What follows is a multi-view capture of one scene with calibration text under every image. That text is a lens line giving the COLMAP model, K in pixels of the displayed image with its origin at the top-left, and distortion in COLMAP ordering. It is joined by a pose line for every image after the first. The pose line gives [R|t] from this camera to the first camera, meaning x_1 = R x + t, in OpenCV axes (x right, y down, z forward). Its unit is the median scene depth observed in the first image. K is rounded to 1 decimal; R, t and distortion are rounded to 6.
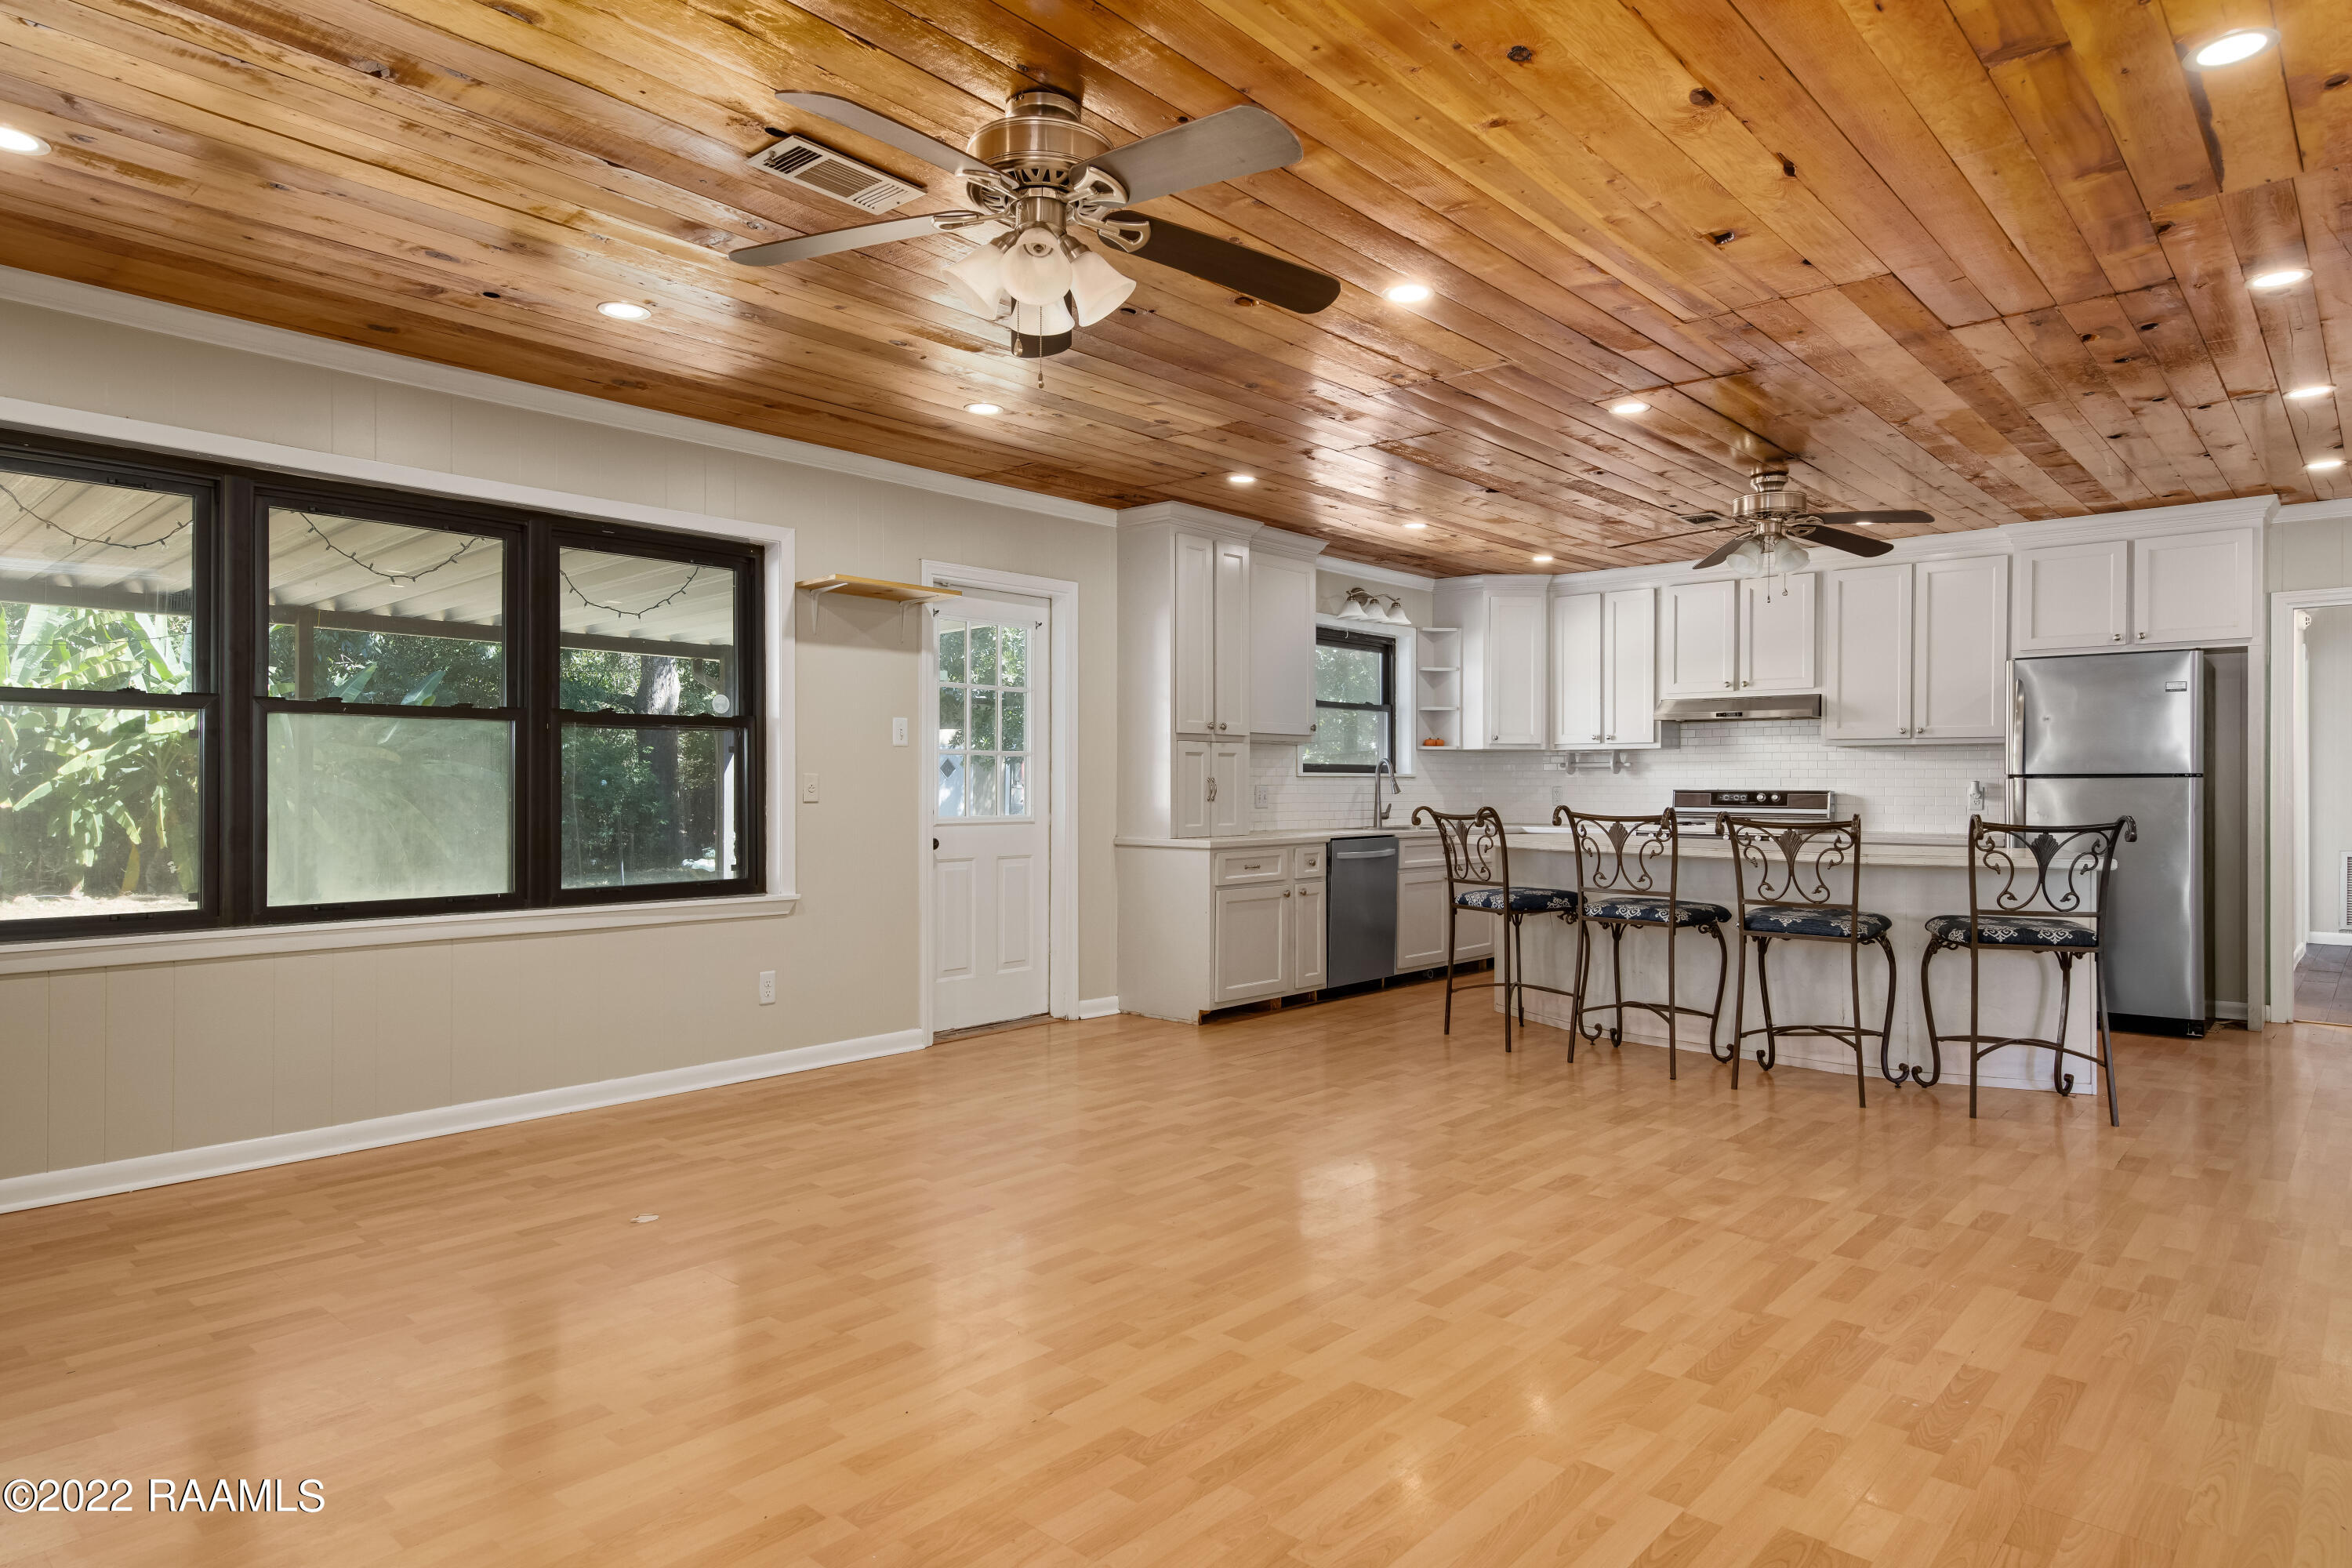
lens RADIAL K [[1355.9, 0, 1169.2], [0, 1355.9, 781.9], [0, 0, 1]] dist [0.010465, 0.000378]
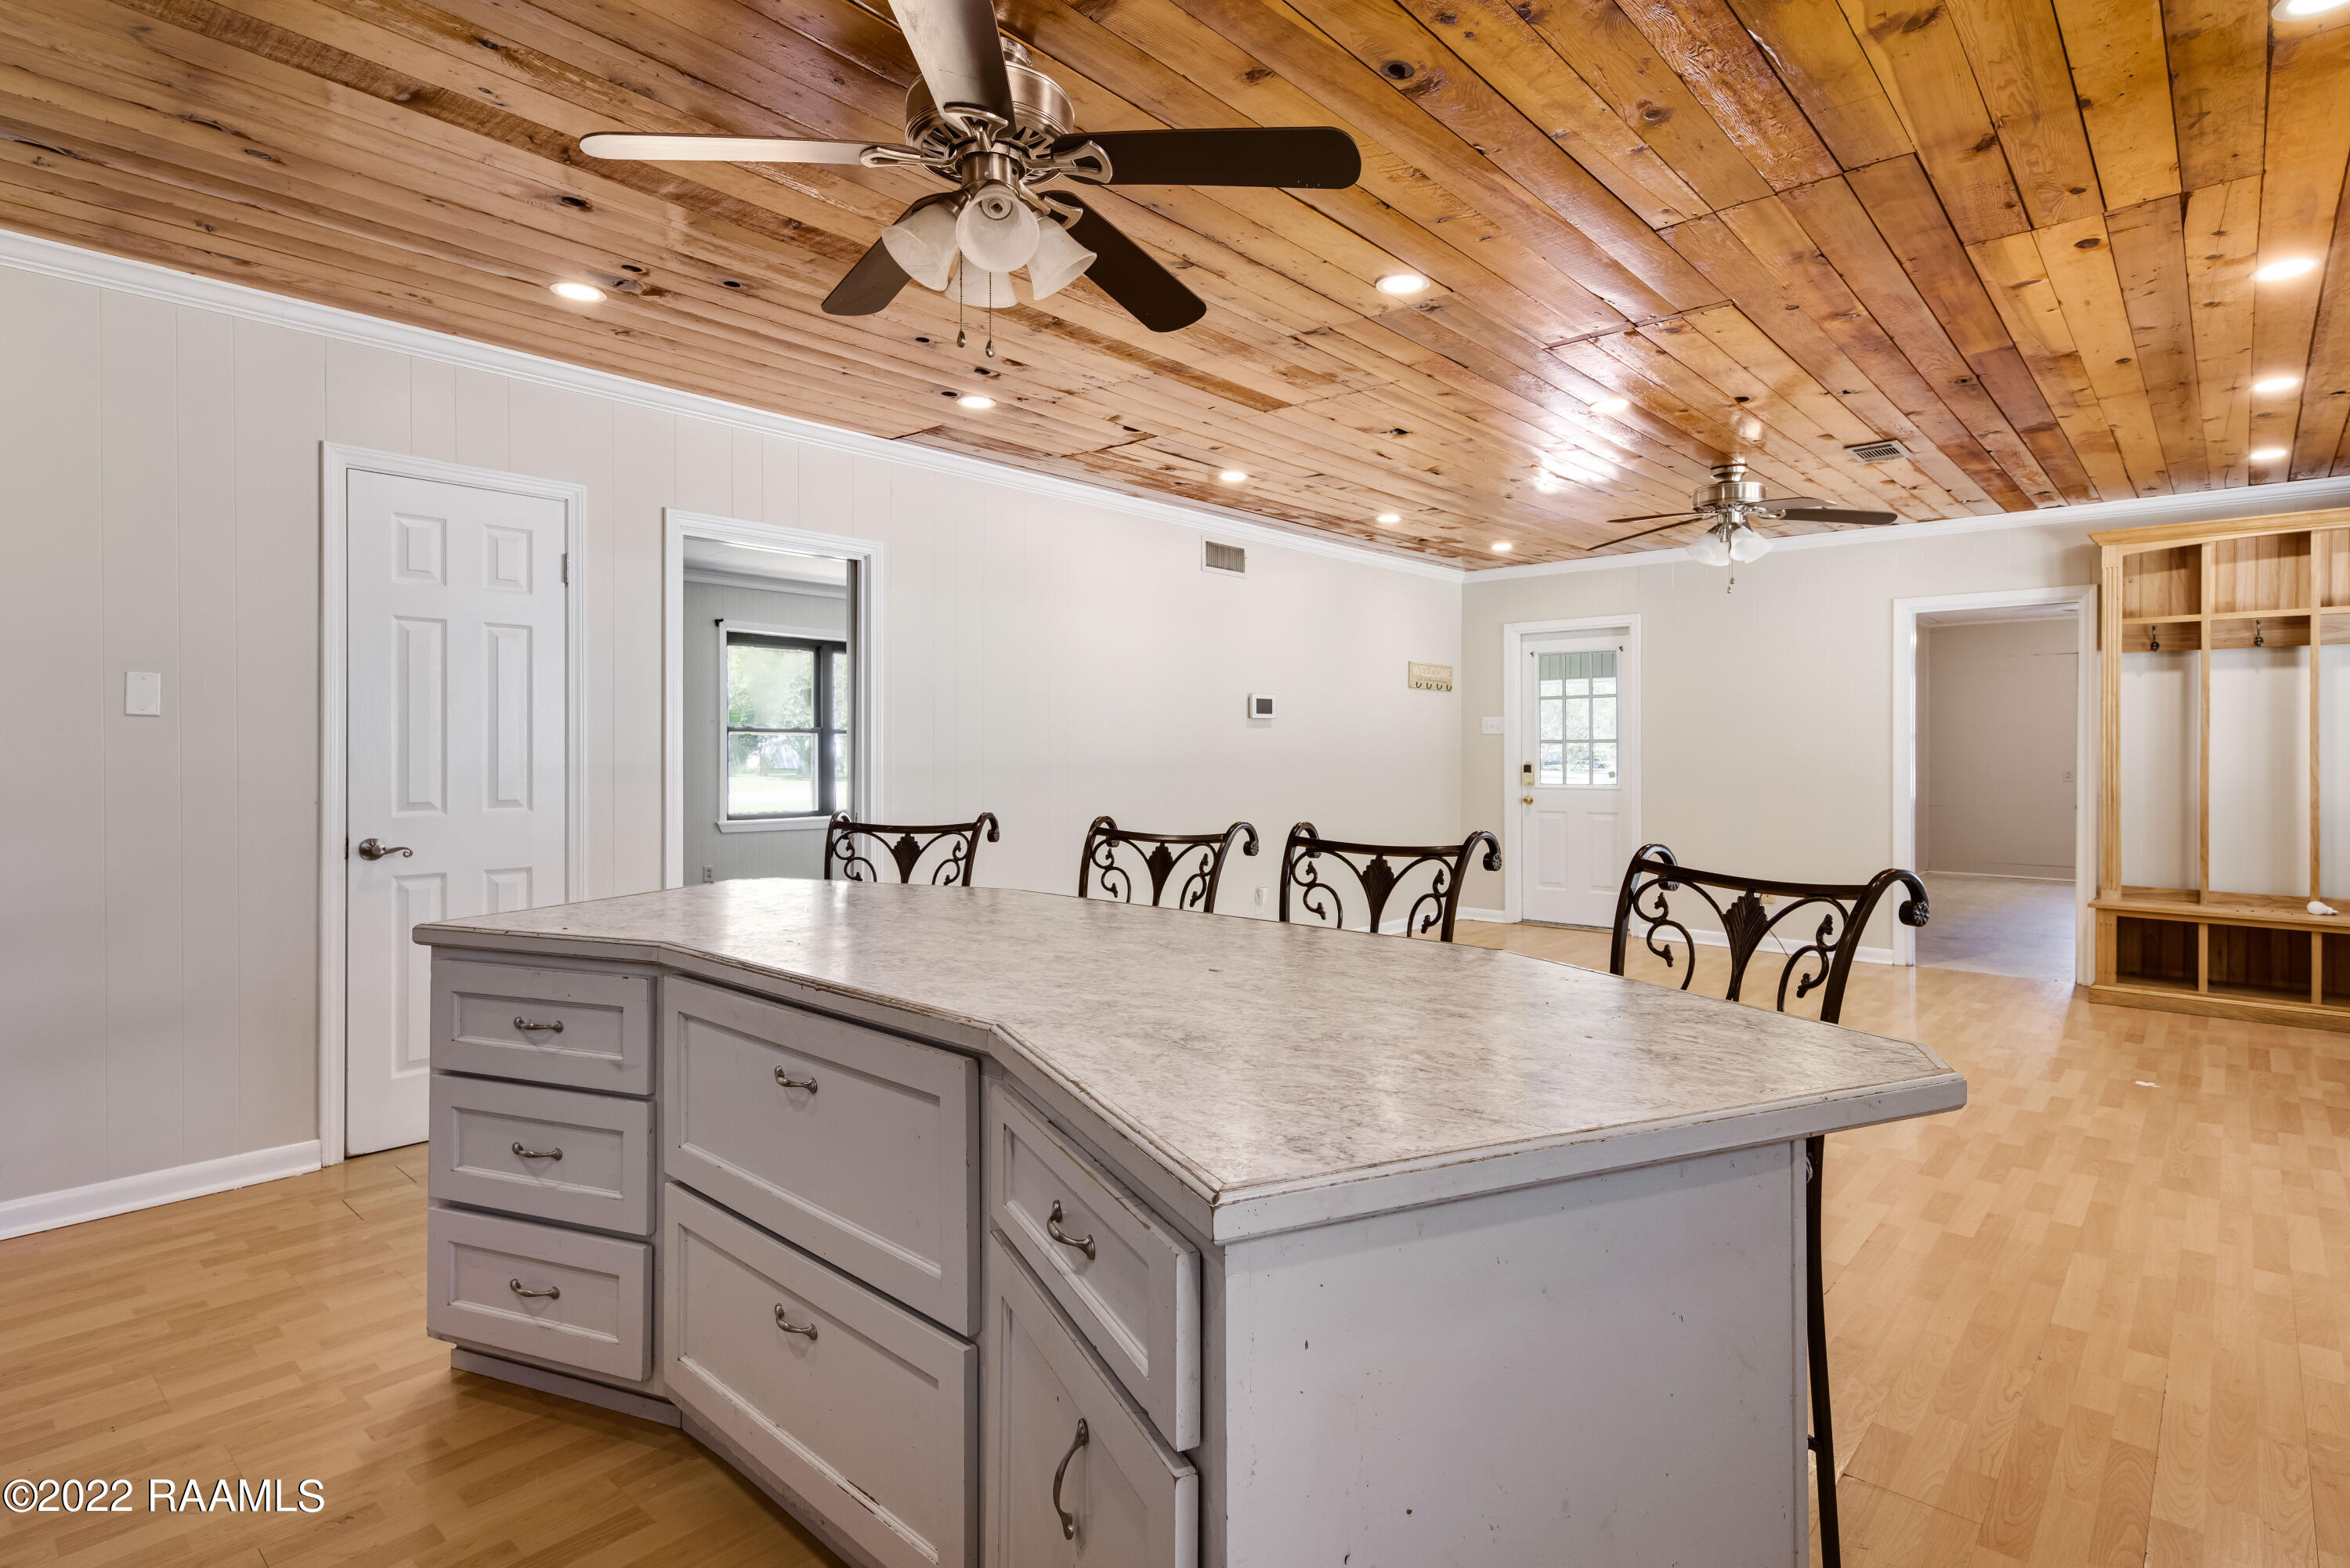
lens RADIAL K [[1185.7, 0, 1162.6], [0, 1185.7, 750.5], [0, 0, 1]] dist [0.007432, -0.001264]
pose [[-0.999989, -0.004070, -0.002205, 0.462068], [-0.004064, 0.999989, -0.002462, -0.011887], [0.002215, -0.002453, -0.999995, 1.620267]]
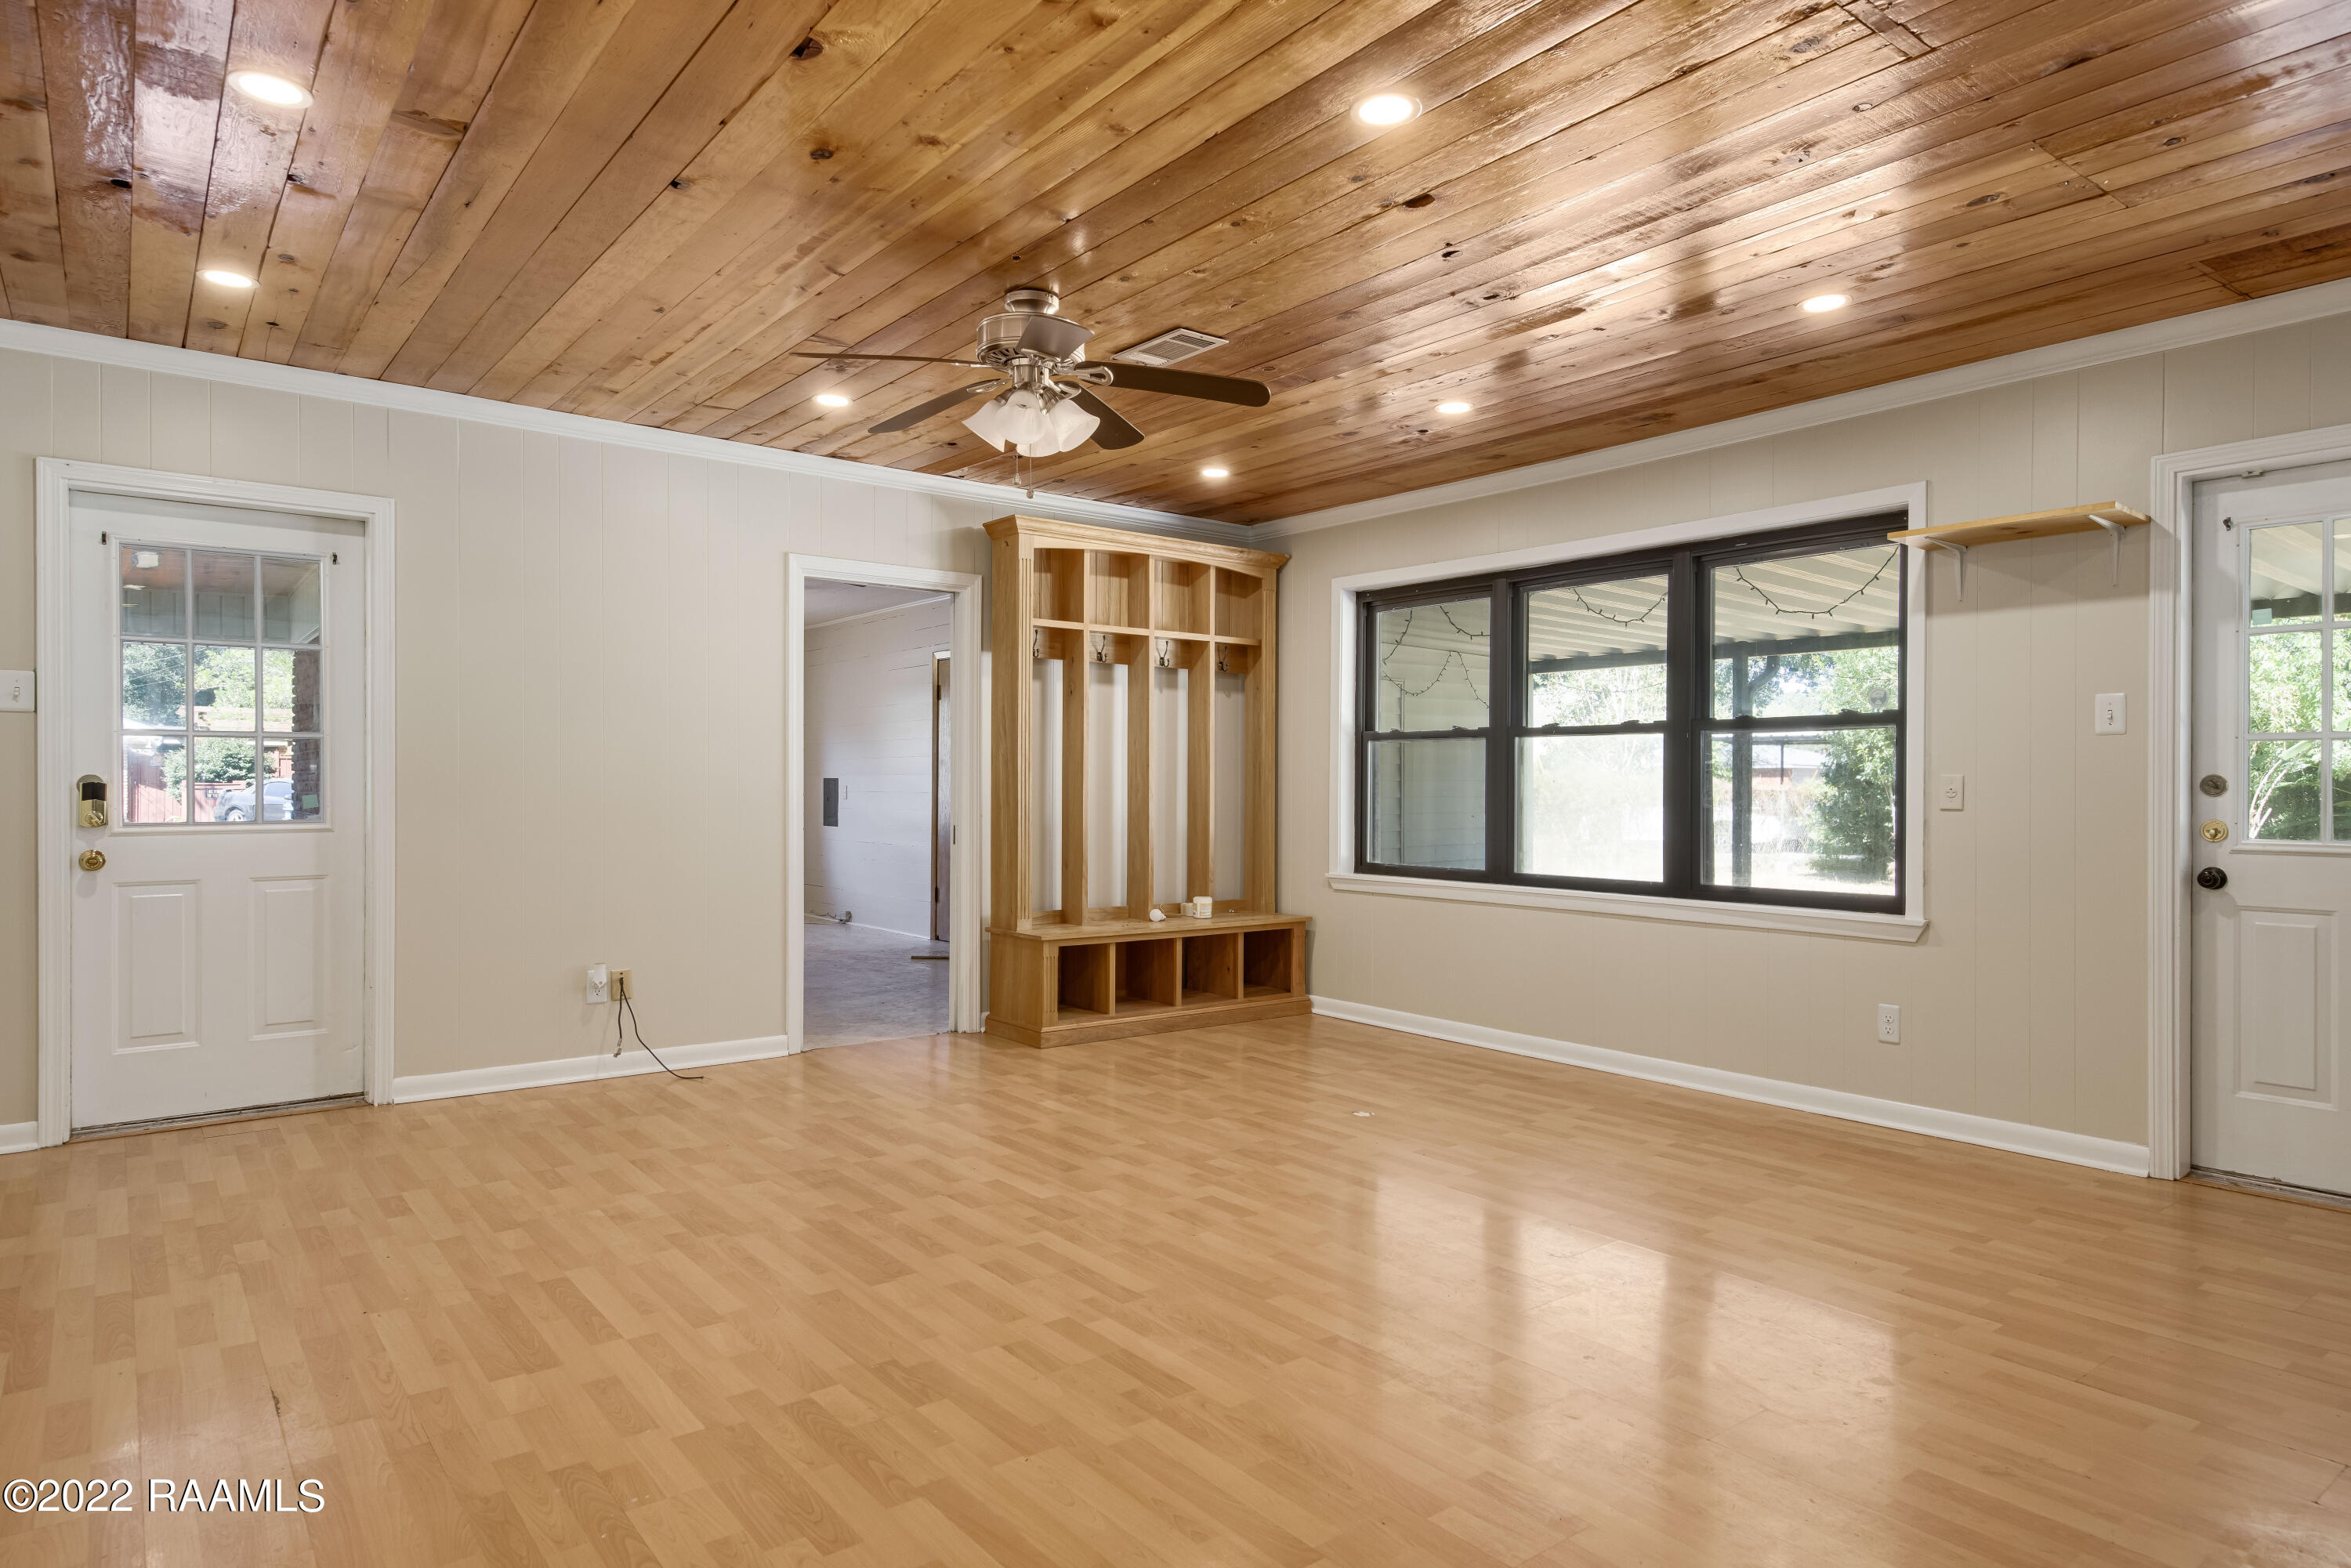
lens RADIAL K [[1352.4, 0, 1174.1], [0, 1352.4, 787.5], [0, 0, 1]] dist [0.018794, 0.001283]
pose [[-0.171772, -0.002162, -0.985134, 0.685374], [-0.002572, 0.999995, -0.001747, 0.004942], [0.985133, 0.002234, -0.171777, 0.760358]]
